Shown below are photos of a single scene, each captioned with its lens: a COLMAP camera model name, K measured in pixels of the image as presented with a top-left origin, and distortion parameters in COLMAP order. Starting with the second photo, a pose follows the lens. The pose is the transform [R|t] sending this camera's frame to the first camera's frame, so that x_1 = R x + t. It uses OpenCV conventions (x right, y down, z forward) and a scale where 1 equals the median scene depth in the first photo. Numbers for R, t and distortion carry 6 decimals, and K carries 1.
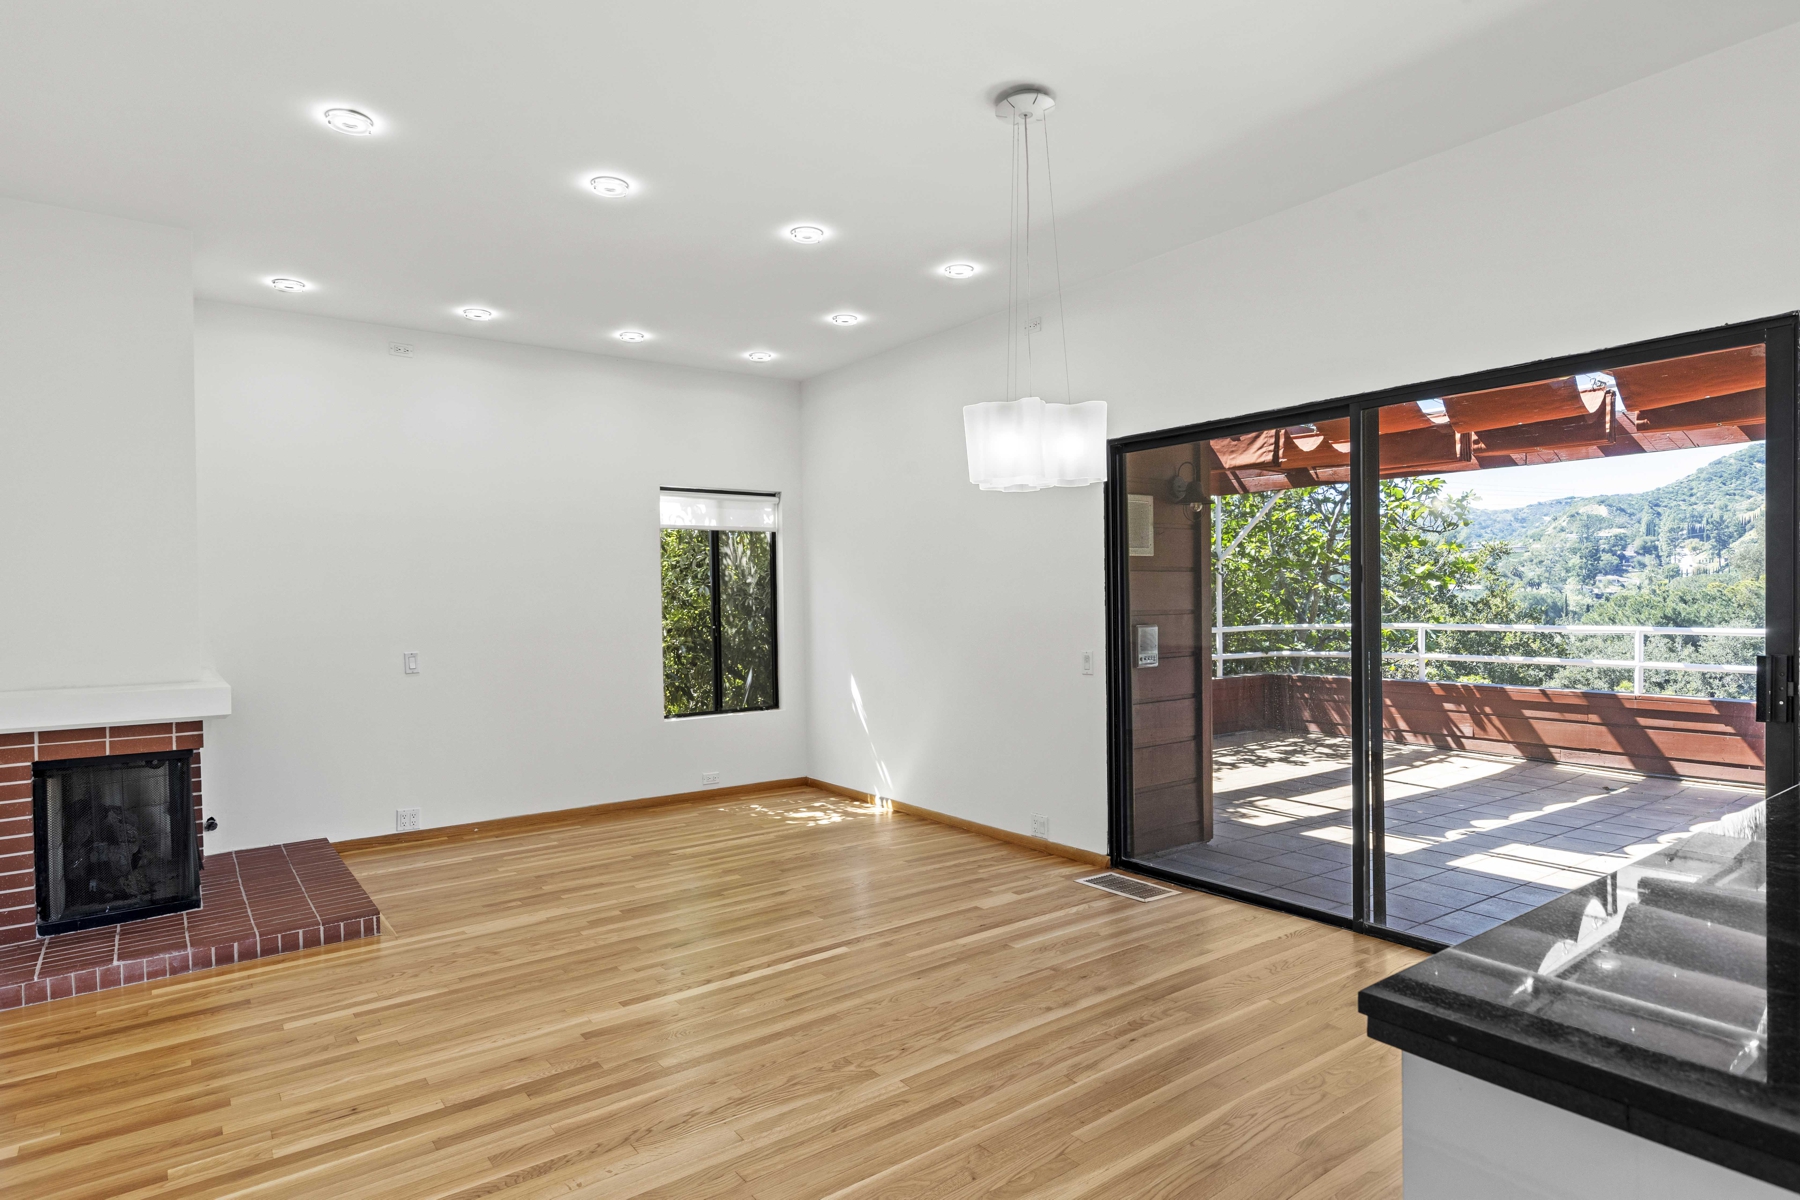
lens RADIAL K [[958.5, 0, 900.0], [0, 958.5, 600.0], [0, 0, 1]] dist [0.053174, 0.000389]
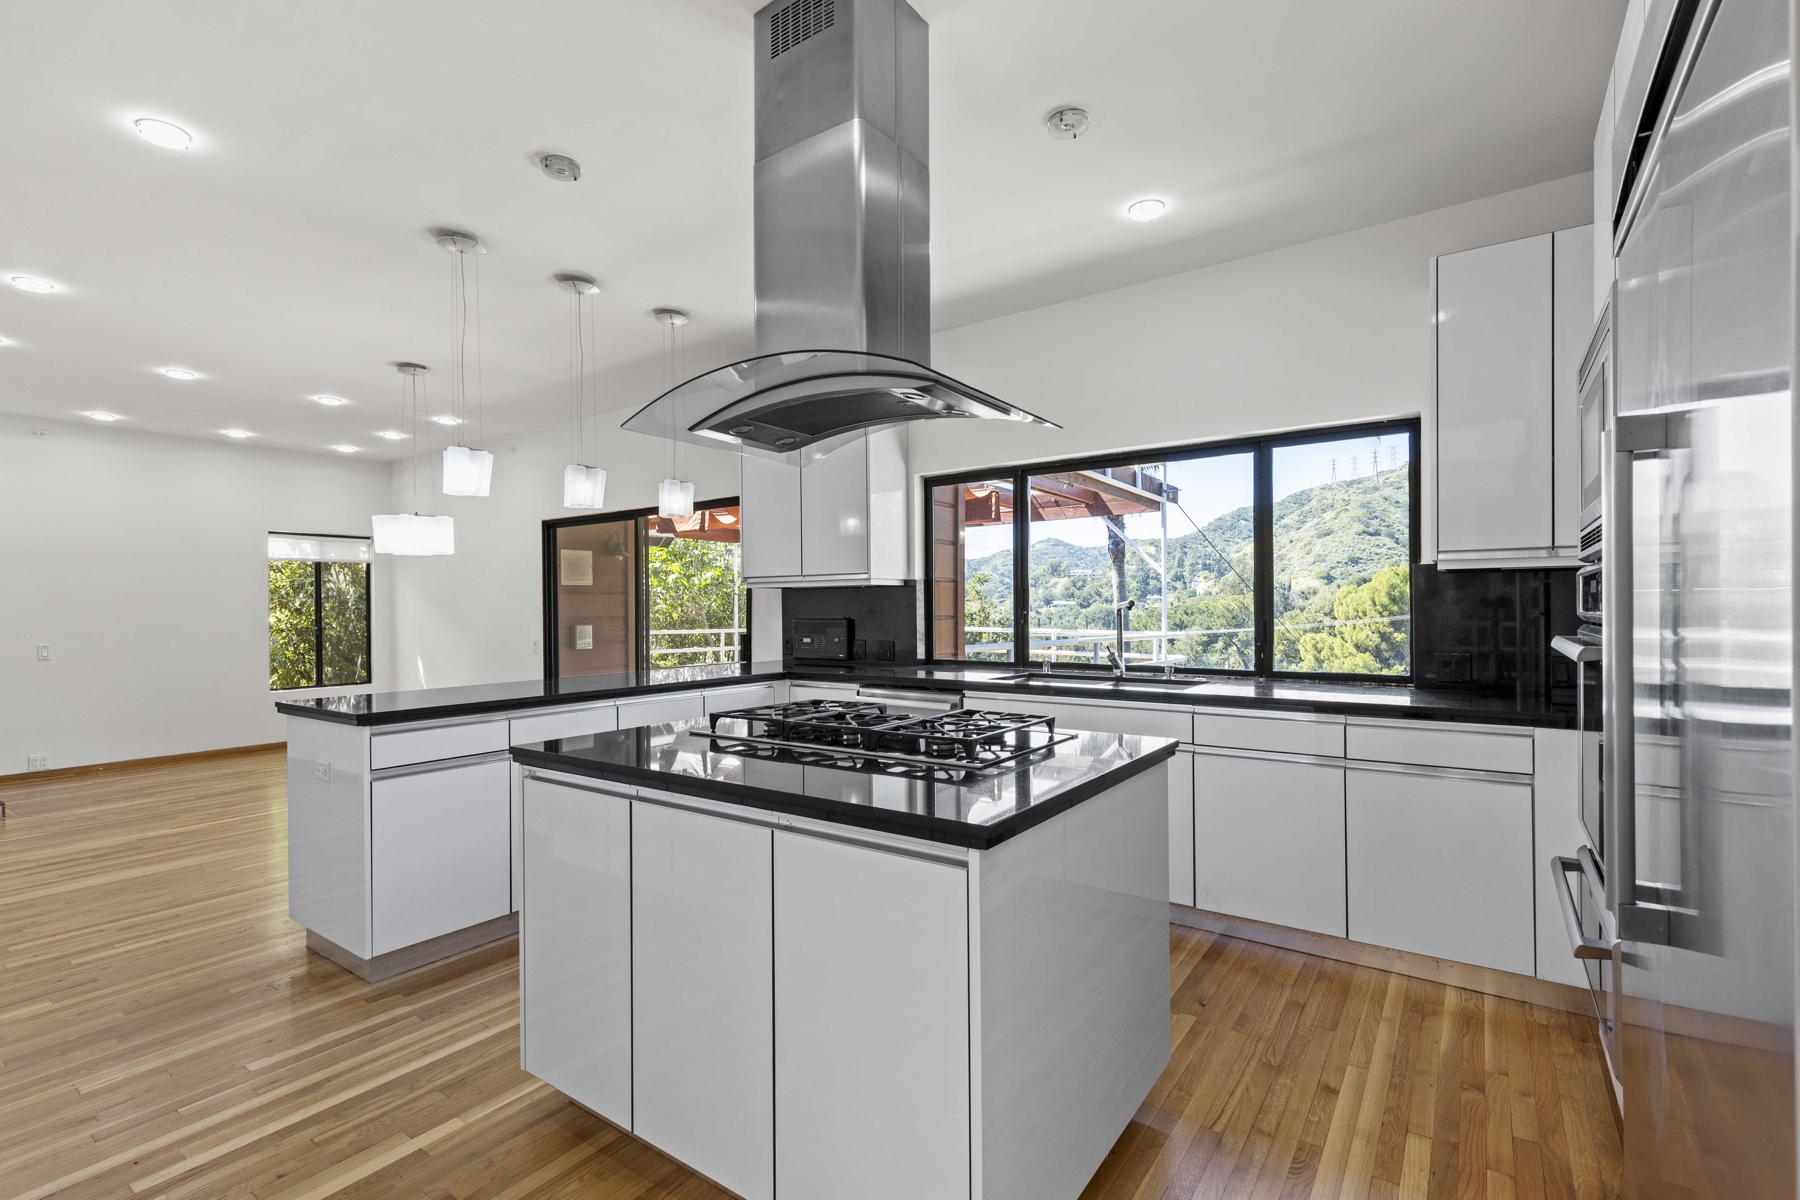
lens RADIAL K [[817.4, 0, 888.7], [0, 817.4, 606.8], [0, 0, 1]] dist [0.000929, 0.015668]
pose [[0.956016, 0.005028, 0.293271, 0.267516], [-0.003433, 0.999976, -0.005954, -0.000578], [-0.293294, 0.004685, 0.956011, -0.437824]]
